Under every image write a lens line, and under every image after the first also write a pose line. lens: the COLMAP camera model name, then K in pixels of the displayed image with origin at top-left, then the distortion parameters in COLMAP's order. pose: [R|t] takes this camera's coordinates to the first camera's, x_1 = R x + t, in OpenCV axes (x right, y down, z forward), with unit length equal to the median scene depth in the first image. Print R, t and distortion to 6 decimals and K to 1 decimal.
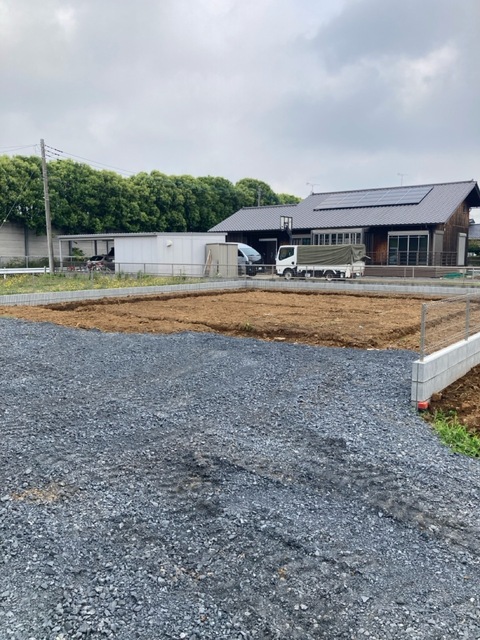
lens RADIAL K [[521.2, 0, 237.8], [0, 521.2, 315.3], [0, 0, 1]] dist [0.035000, -0.061349]
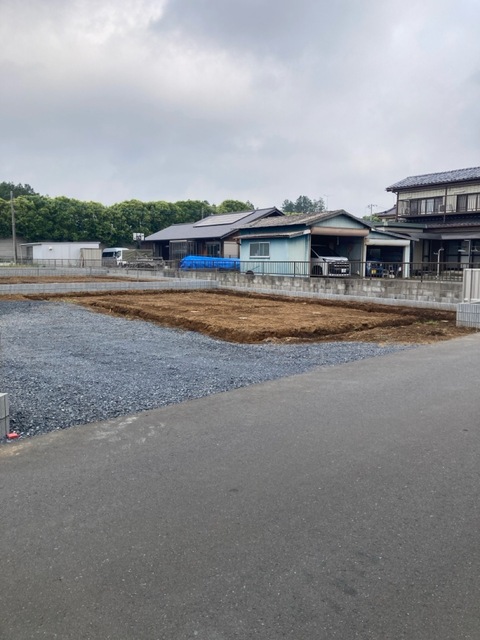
lens RADIAL K [[521.2, 0, 240.0], [0, 521.2, 326.6], [0, 0, 1]] dist [0.035000, -0.061349]
pose [[0.949670, 0.052132, -0.308882, 0.809167], [-0.048539, 0.998635, 0.019308, 0.055364], [0.309467, -0.003343, 0.950904, -0.429330]]
